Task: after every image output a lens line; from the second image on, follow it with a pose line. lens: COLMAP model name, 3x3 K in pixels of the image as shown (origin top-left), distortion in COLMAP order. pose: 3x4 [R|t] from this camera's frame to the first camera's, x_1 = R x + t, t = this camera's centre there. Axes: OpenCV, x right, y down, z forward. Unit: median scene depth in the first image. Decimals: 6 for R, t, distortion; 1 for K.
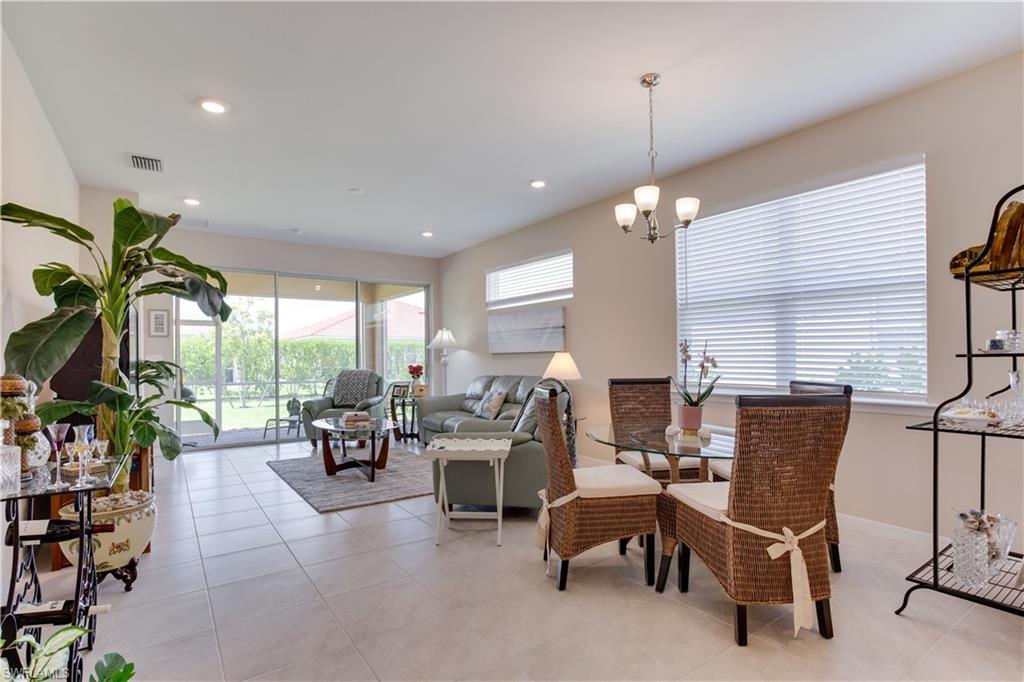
lens RADIAL K [[494.2, 0, 491.2], [0, 494.2, 344.8], [0, 0, 1]] dist [-0.029138, 0.000993]
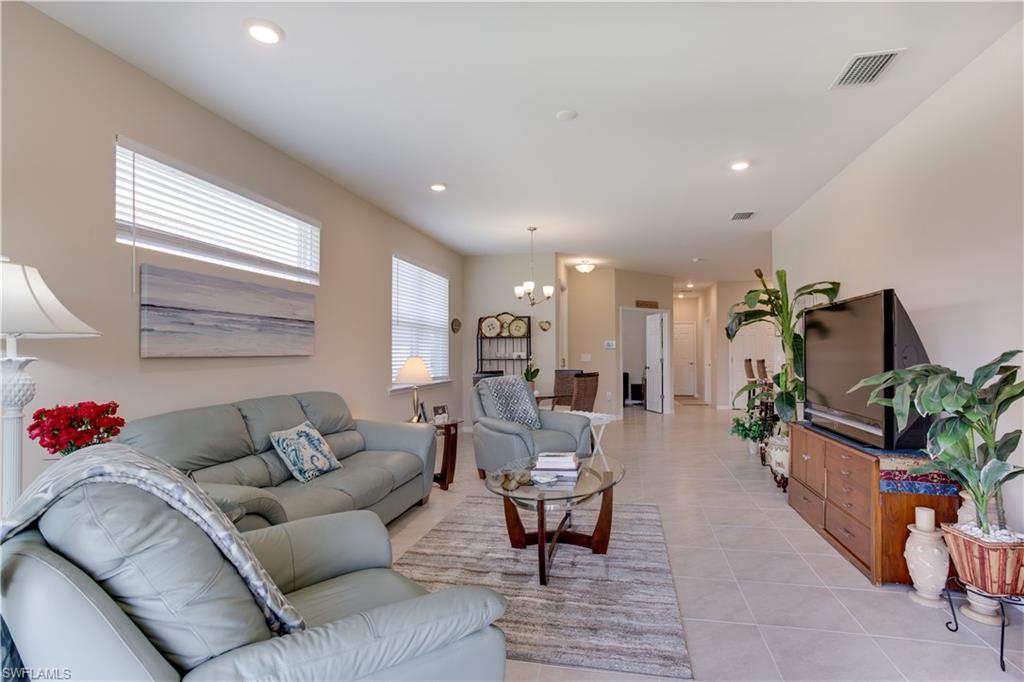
lens RADIAL K [[512.9, 0, 512.2], [0, 512.9, 350.5], [0, 0, 1]] dist [-0.034722, 0.000678]
pose [[-0.686119, 0.012393, 0.727384, -0.563507], [-0.012063, 0.999524, -0.028408, 0.022495], [-0.727389, -0.028265, -0.685643, 1.189149]]
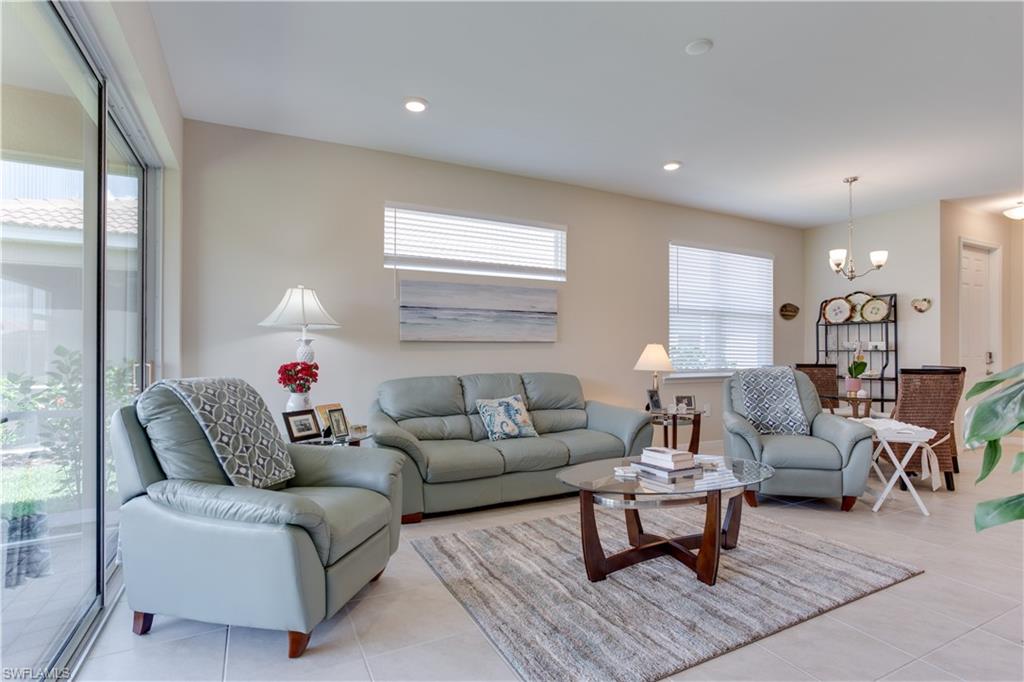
lens RADIAL K [[494.2, 0, 491.2], [0, 494.2, 344.8], [0, 0, 1]] dist [-0.029138, 0.000993]
pose [[0.141619, 0.014536, 0.989815, -0.662132], [-0.031916, 0.999439, -0.010111, 0.028469], [-0.989407, -0.030159, 0.142004, 0.897583]]
